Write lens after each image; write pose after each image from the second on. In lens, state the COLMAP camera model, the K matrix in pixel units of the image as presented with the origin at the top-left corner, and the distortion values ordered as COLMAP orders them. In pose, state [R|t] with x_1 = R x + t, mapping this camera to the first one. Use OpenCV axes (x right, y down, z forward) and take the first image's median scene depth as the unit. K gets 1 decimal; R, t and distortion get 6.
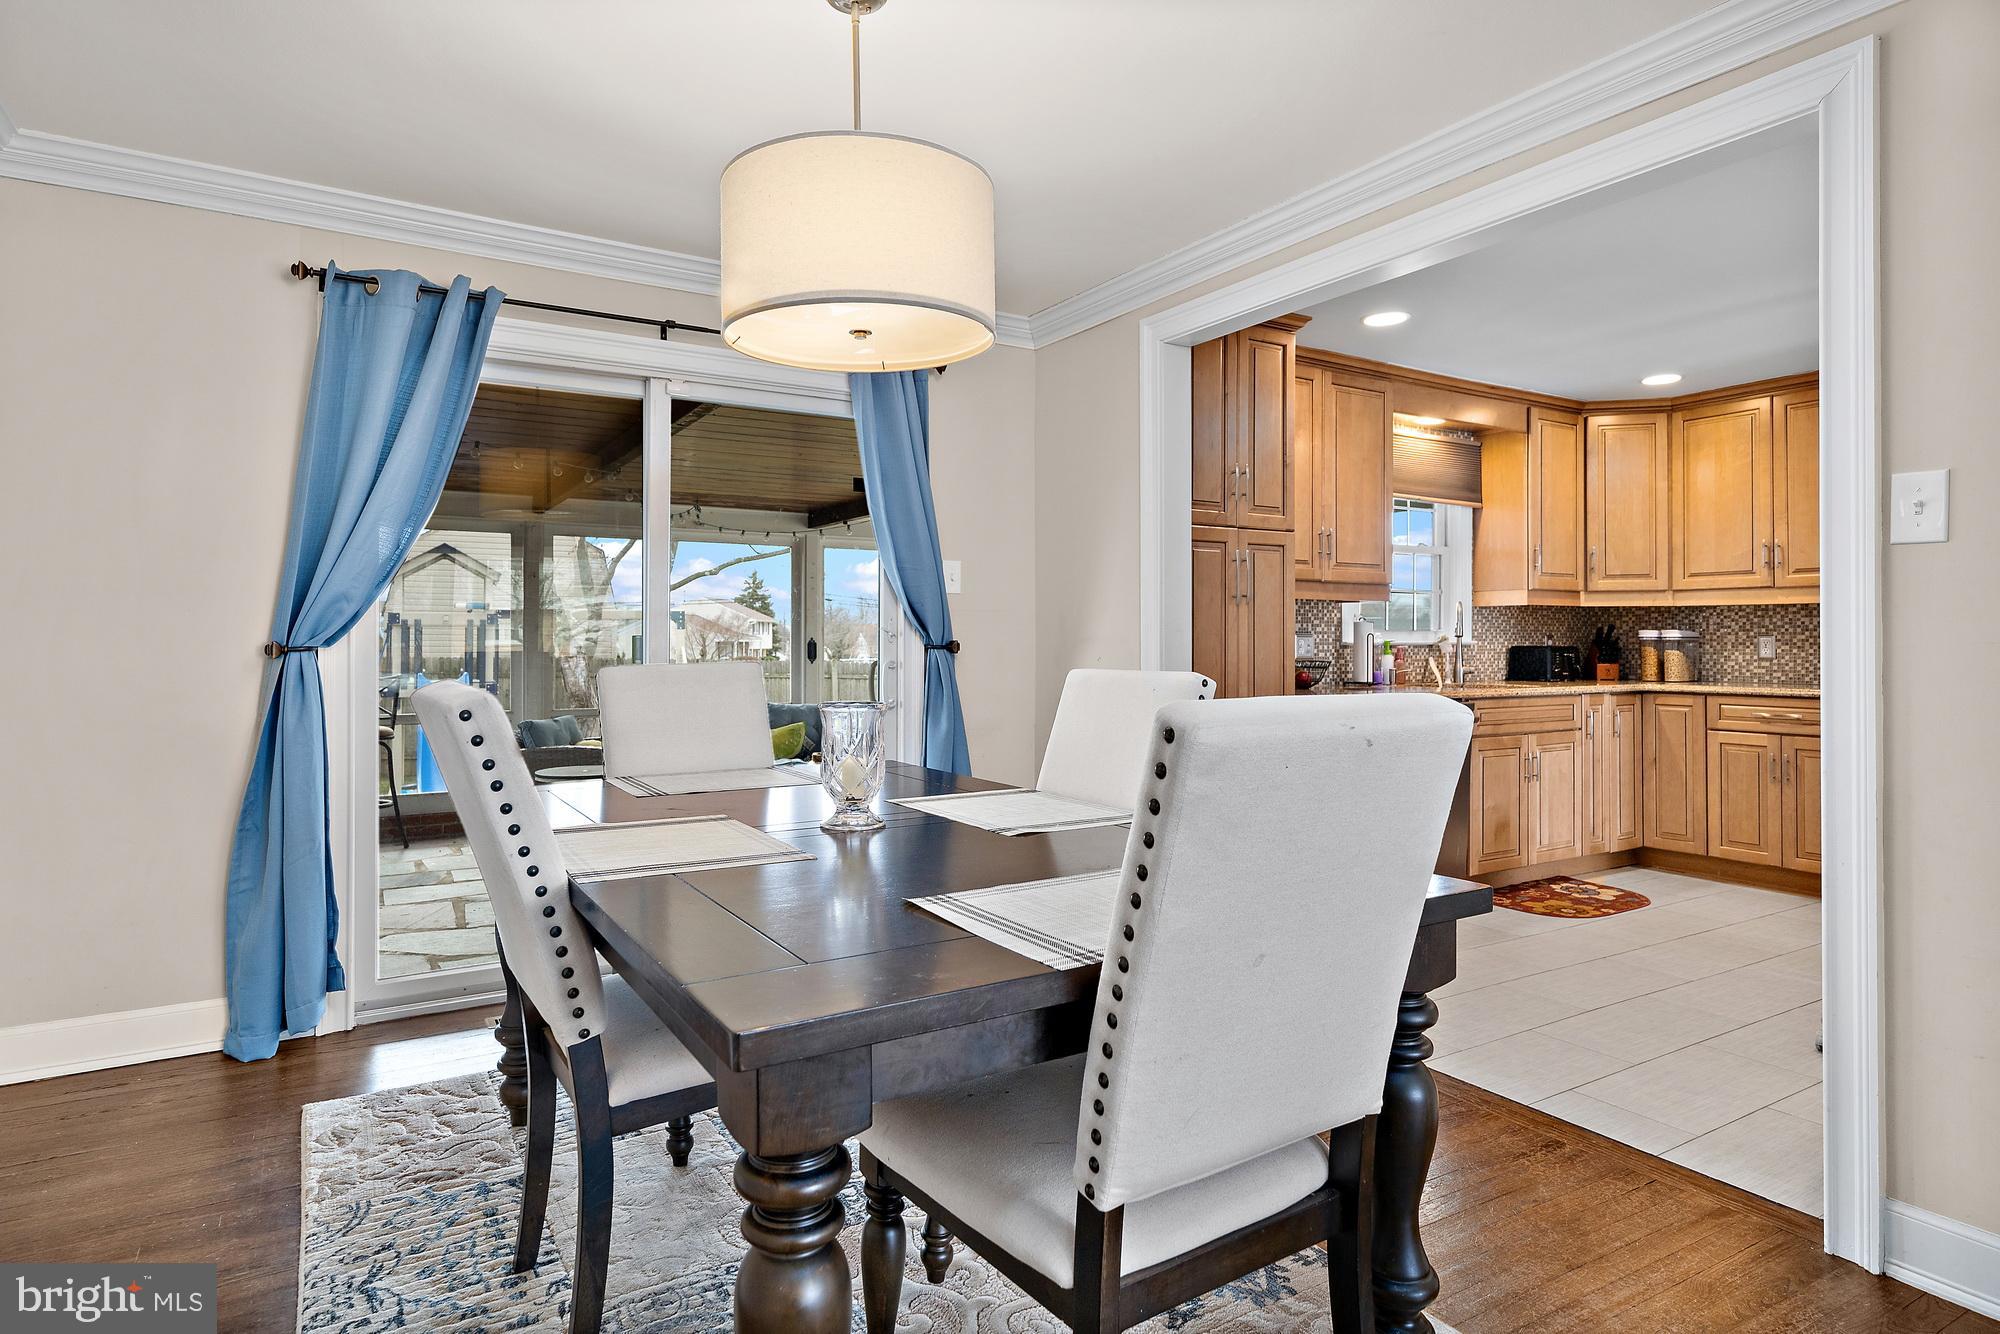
lens RADIAL K [[1077.6, 0, 995.9], [0, 1077.6, 643.3], [0, 0, 1]] dist [0.001224, 0.000372]
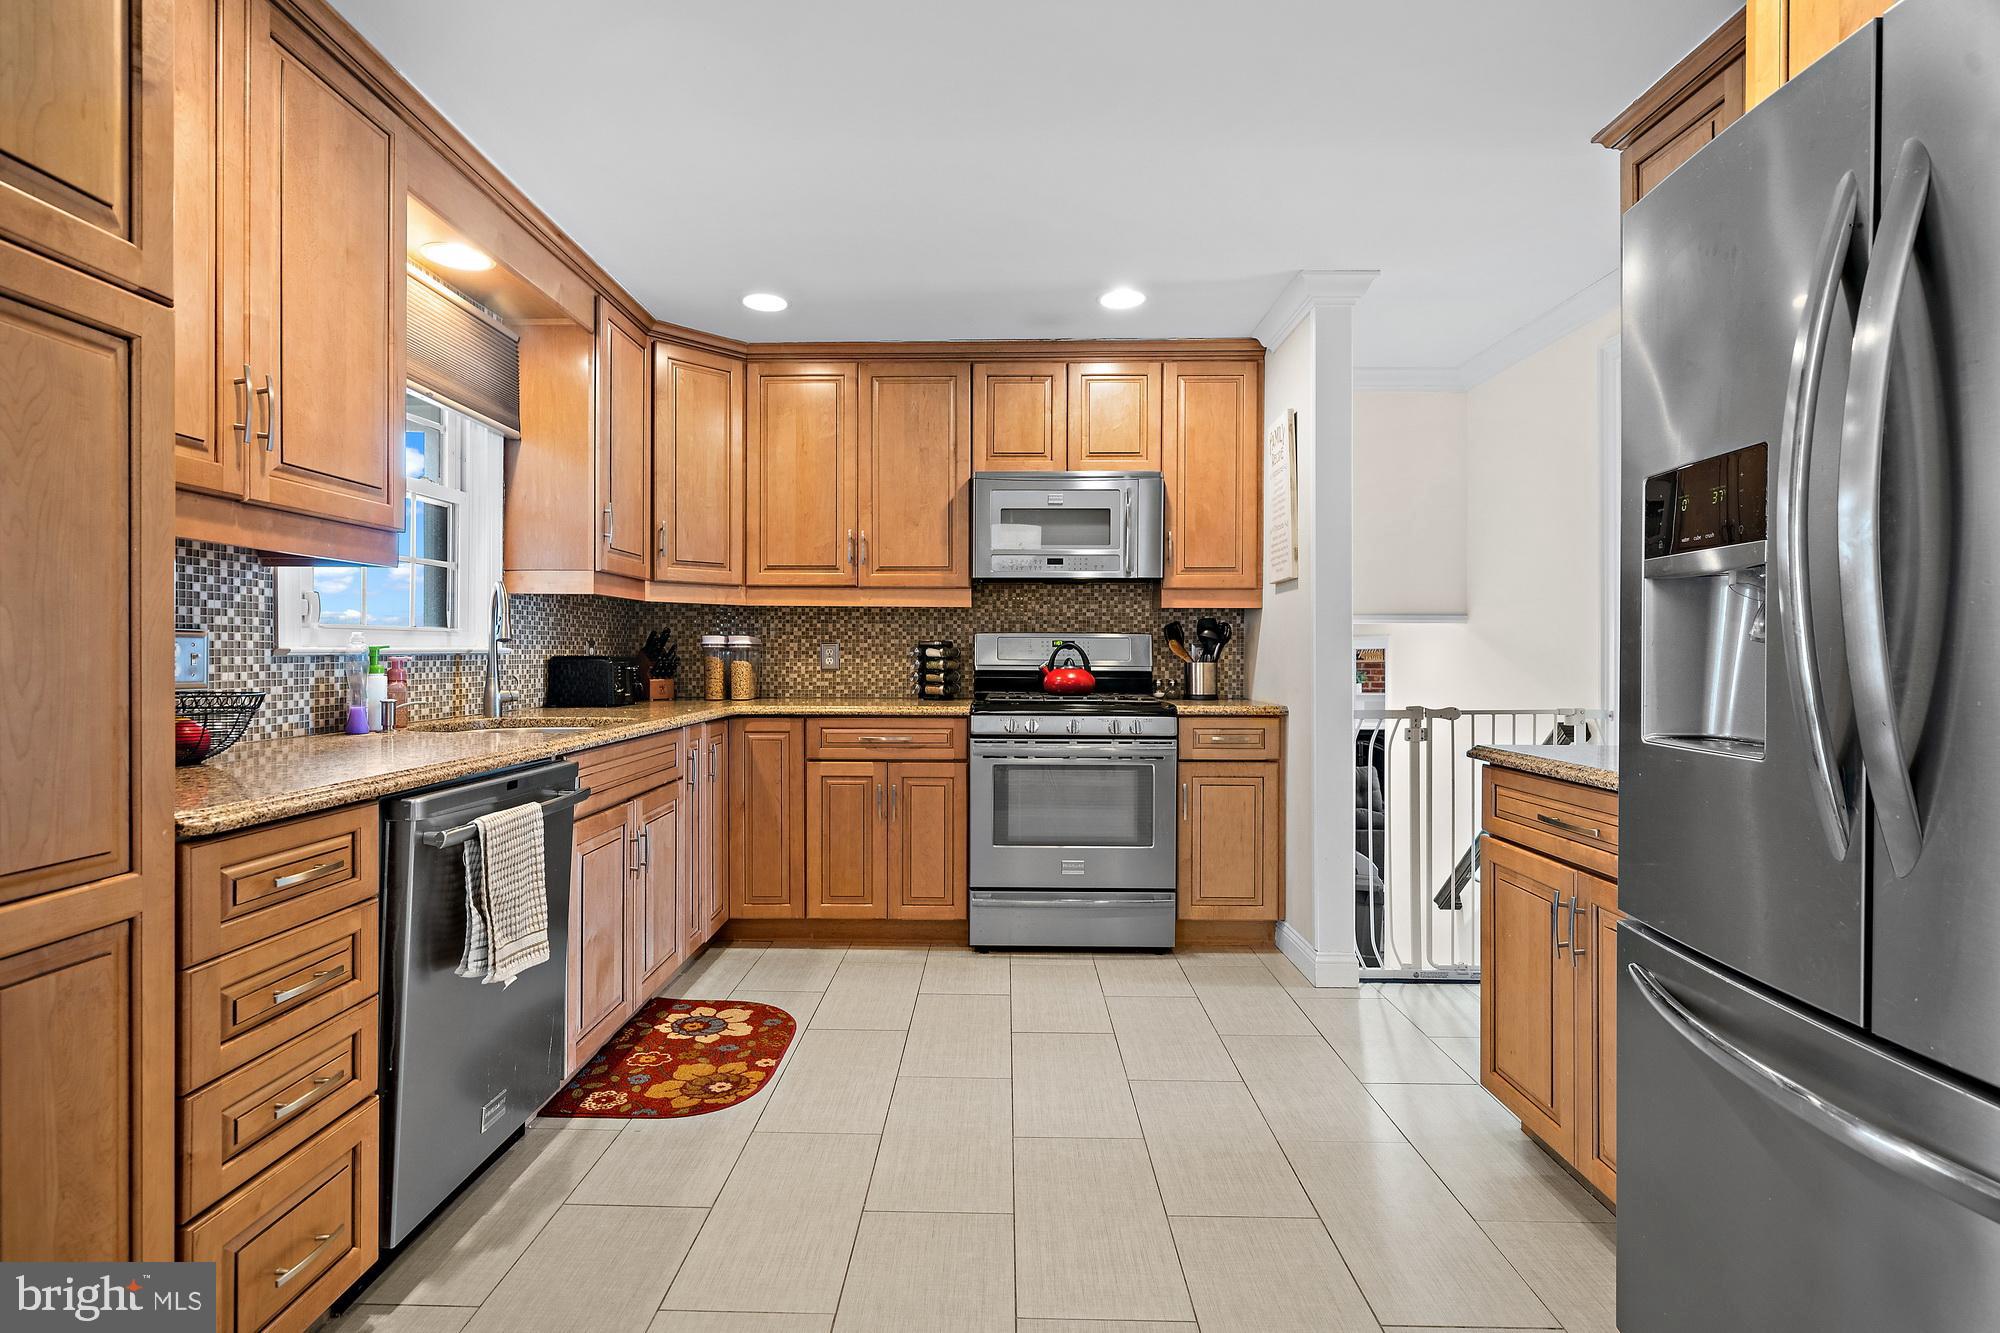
lens RADIAL K [[952.7, 0, 975.3], [0, 952.7, 653.7], [0, 0, 1]] dist [-0.000705, -0.000060]
pose [[0.536217, -0.000789, 0.844080, 0.125020], [-0.001566, 0.999997, 0.001930, -0.000406], [-0.844079, -0.002357, 0.536214, 0.487782]]
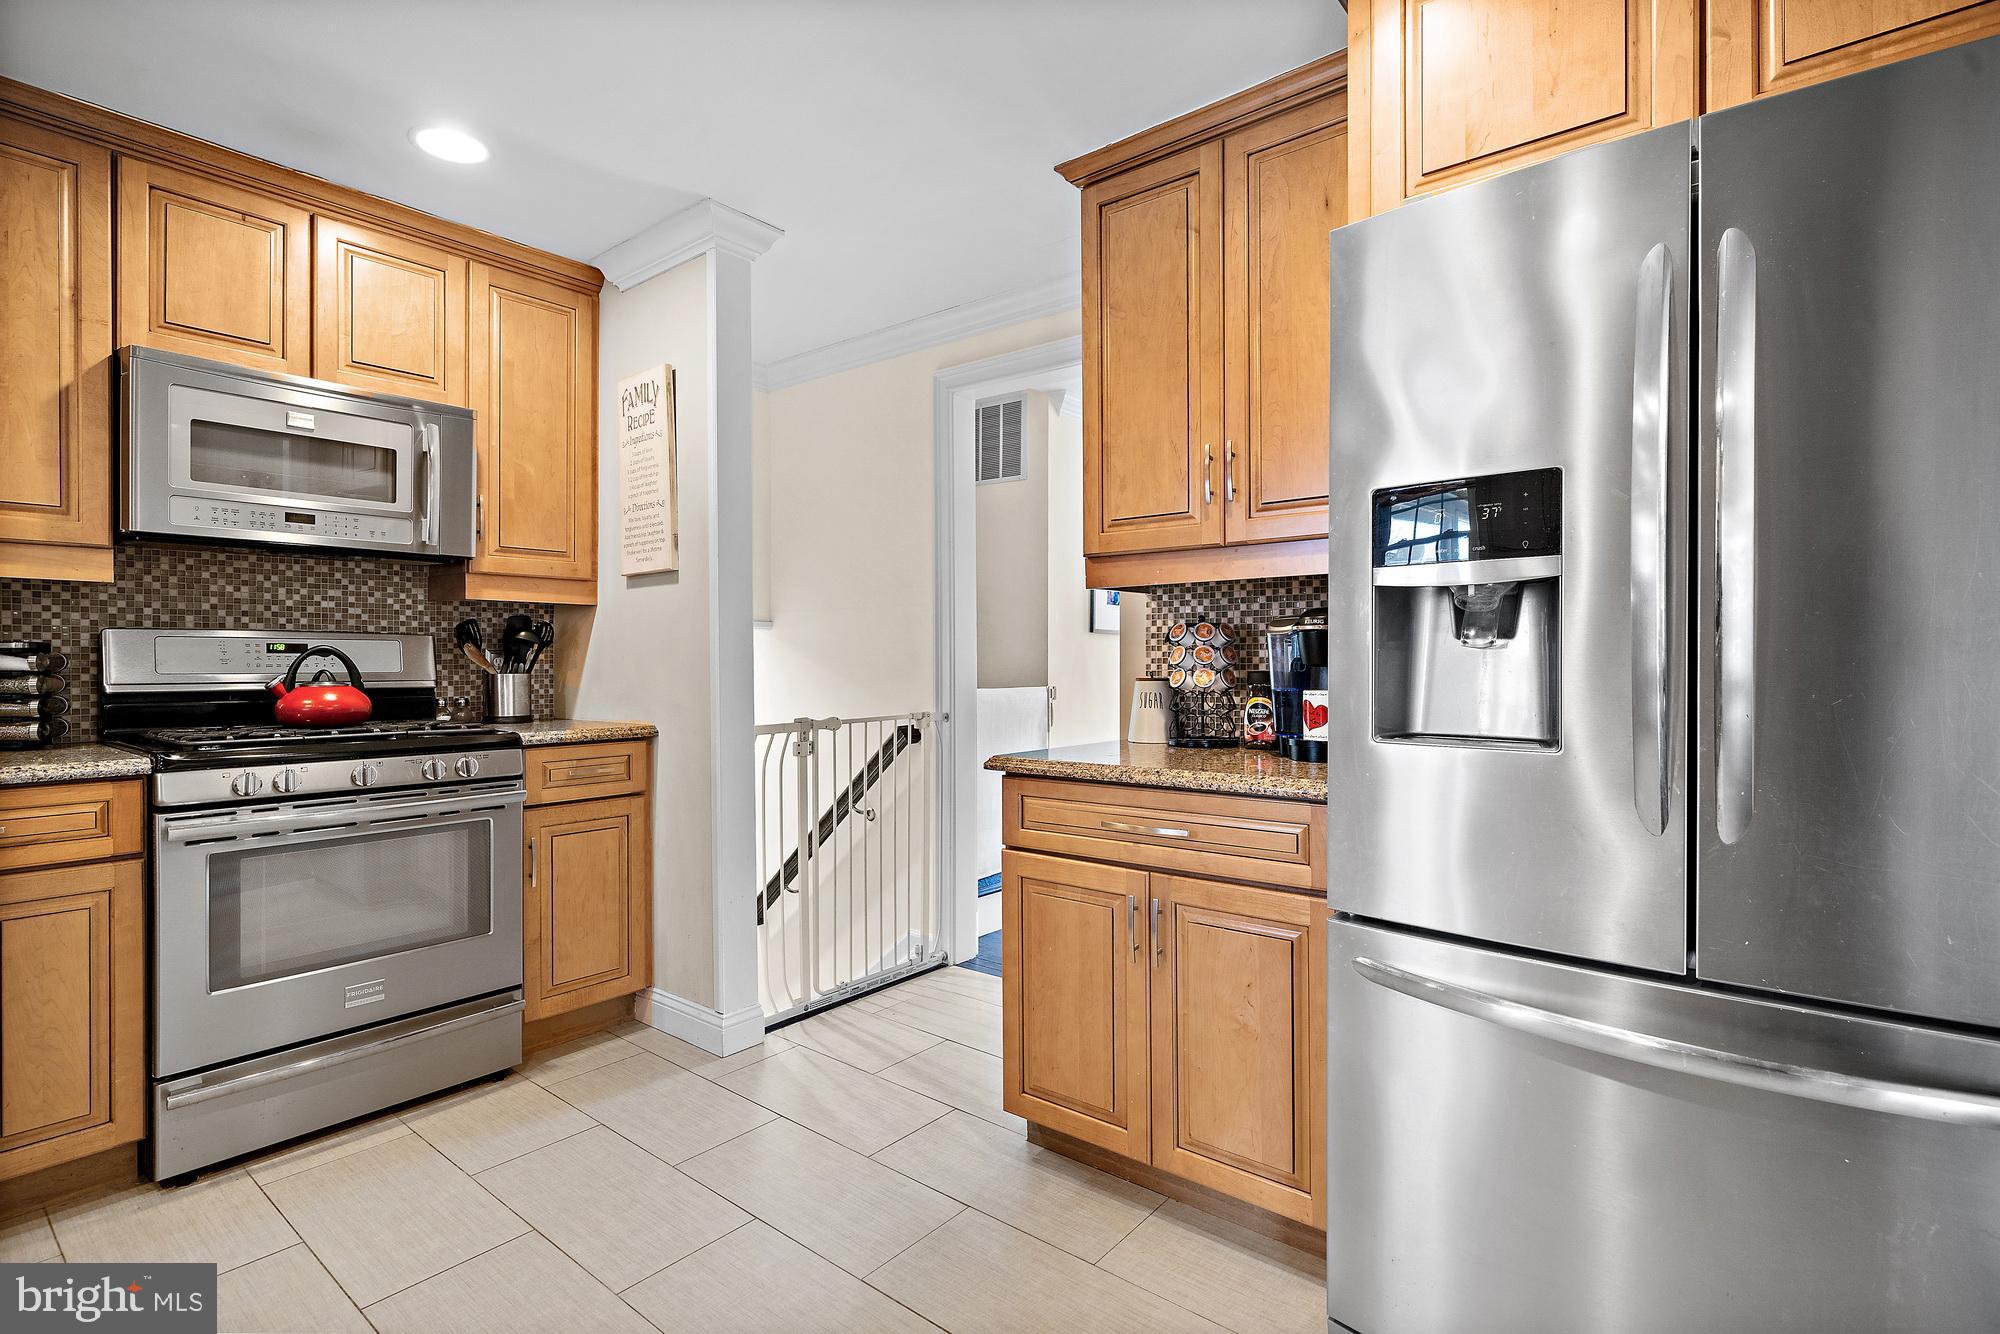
lens RADIAL K [[961.2, 0, 993.8], [0, 961.2, 662.7], [0, 0, 1]] dist [0.000016, 0.000000]
pose [[-0.332521, -0.001789, 0.943094, 0.215402], [0.002626, 0.999993, 0.002823, 0.000034], [-0.943092, 0.003415, -0.332513, 0.656193]]
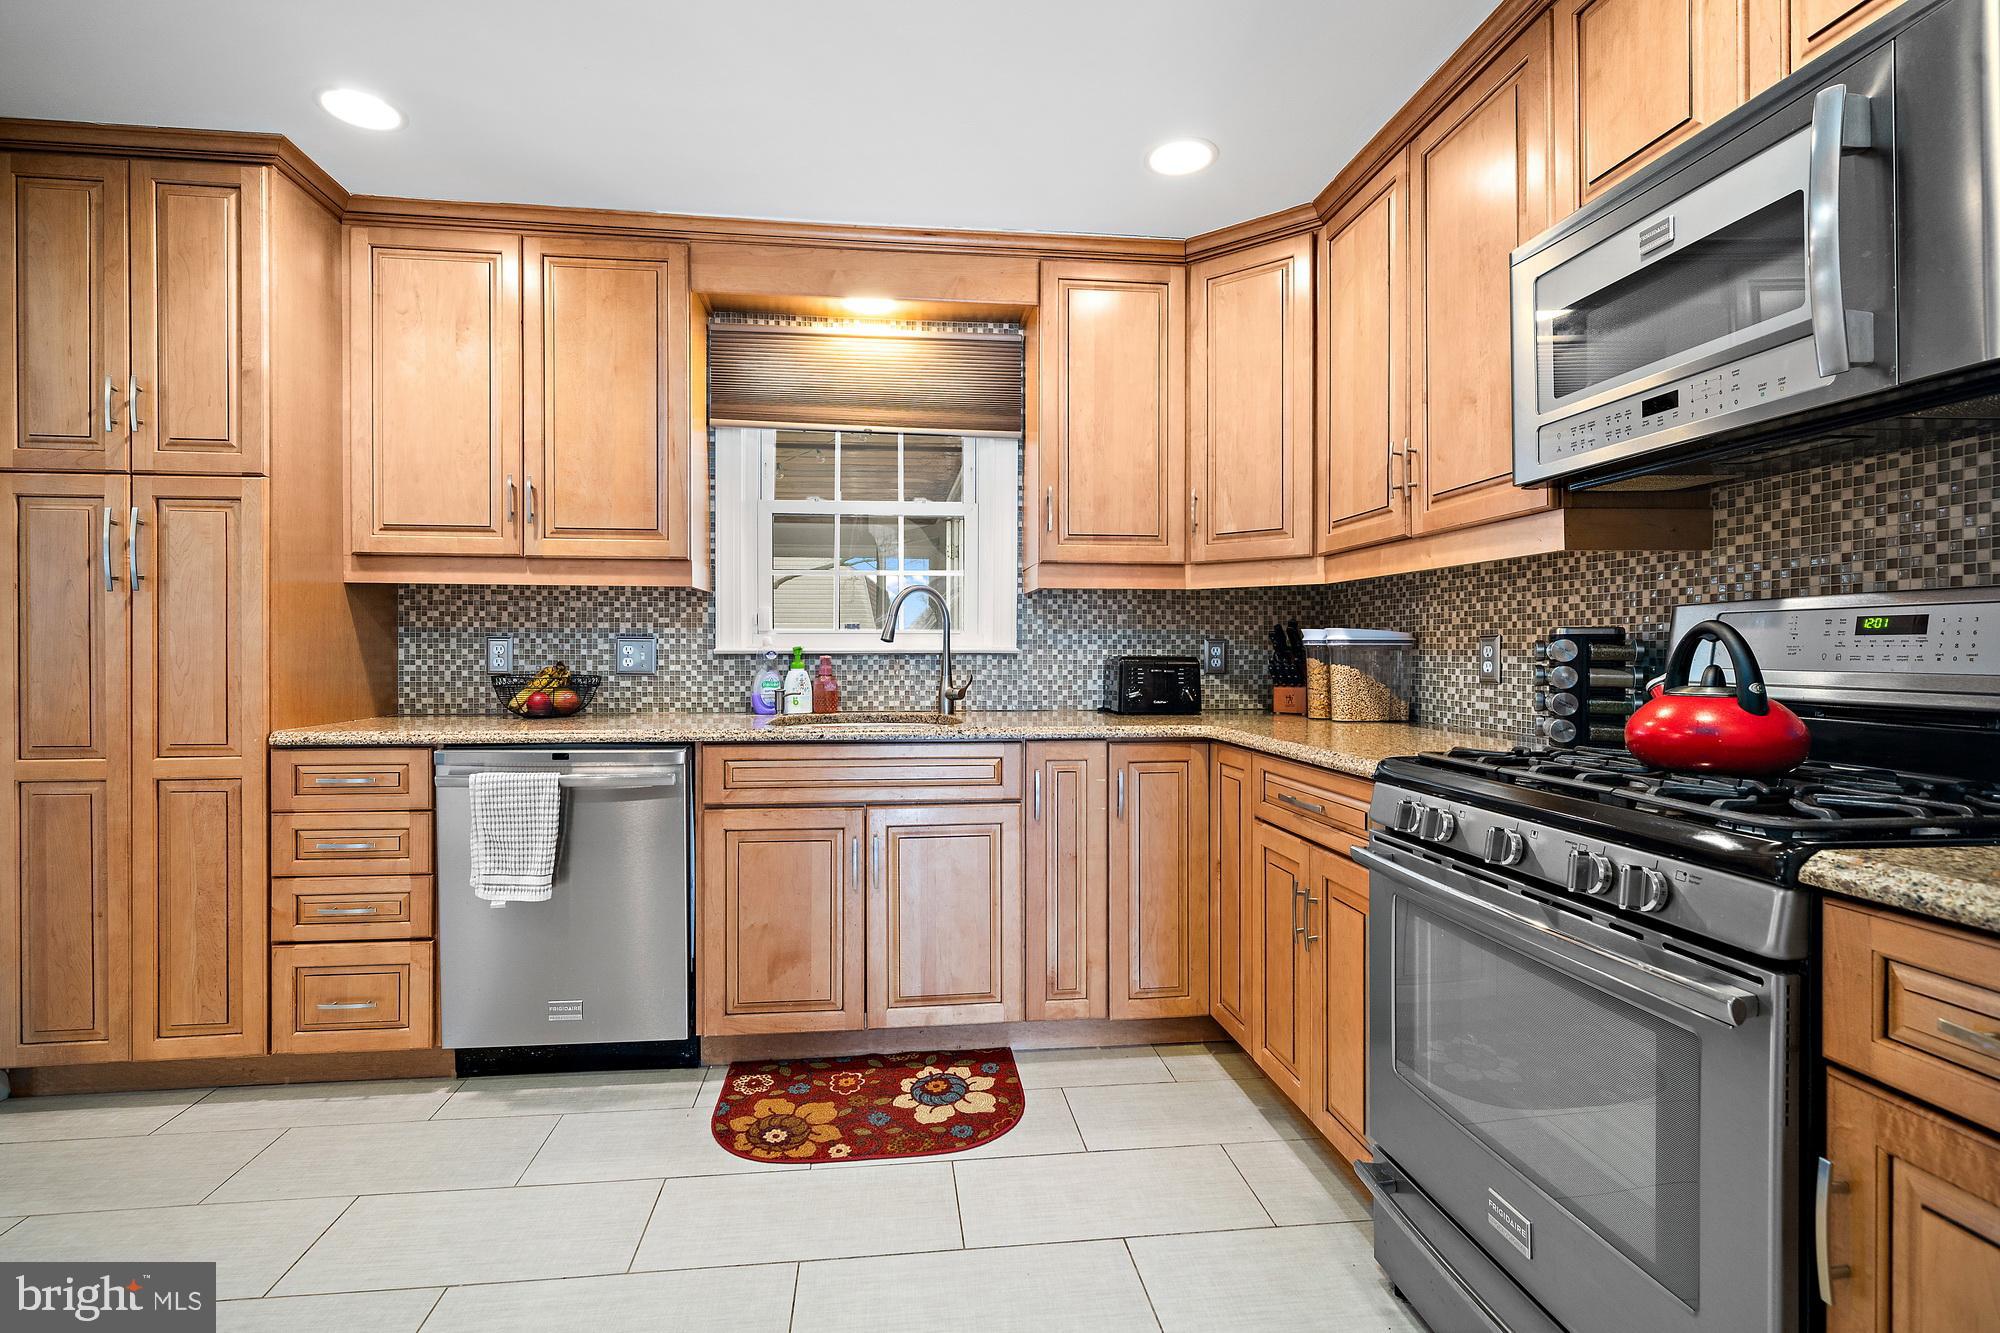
lens RADIAL K [[937.2, 0, 997.7], [0, 937.2, 657.2], [0, 0, 1]] dist [0.001026, 0.000149]
pose [[0.912161, 0.002765, -0.409824, 0.685335], [-0.001014, 0.999989, 0.004489, 0.000806], [0.409832, -0.003679, 0.912154, 0.507296]]
